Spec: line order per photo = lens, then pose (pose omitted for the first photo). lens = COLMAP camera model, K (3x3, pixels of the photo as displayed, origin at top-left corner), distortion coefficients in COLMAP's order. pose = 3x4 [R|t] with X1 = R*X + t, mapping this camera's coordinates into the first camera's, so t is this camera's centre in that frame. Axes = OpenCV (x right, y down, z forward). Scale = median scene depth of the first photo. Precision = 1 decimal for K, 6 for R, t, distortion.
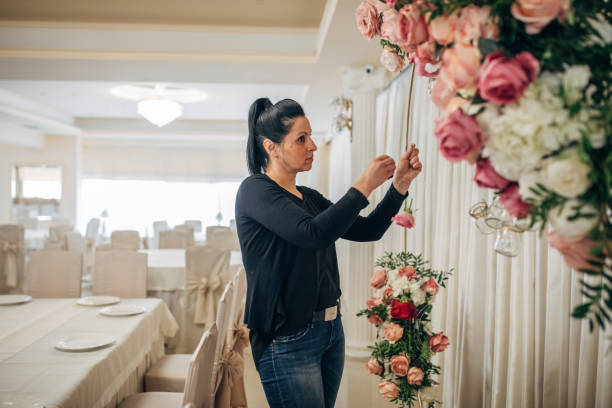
lens RADIAL K [[784.8, 0, 306.0], [0, 784.8, 204.0], [0, 0, 1]] dist [0.522269, -0.005697]
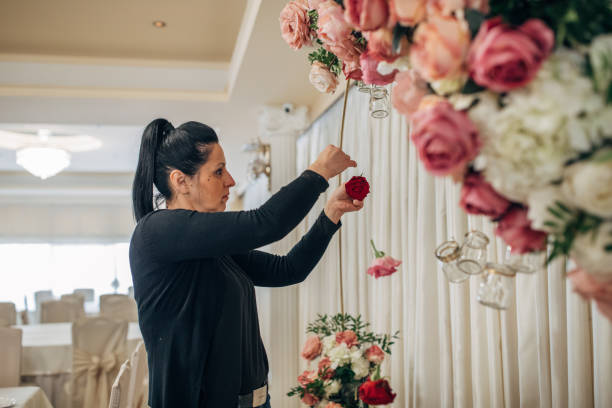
lens RADIAL K [[759.6, 0, 306.0], [0, 759.6, 204.0], [0, 0, 1]] dist [0.148777, -0.012978]
pose [[0.991952, -0.018703, 0.125222, -0.011158], [0.030263, 0.995385, -0.091065, 0.018468], [-0.122941, 0.094122, 0.987941, 0.210285]]
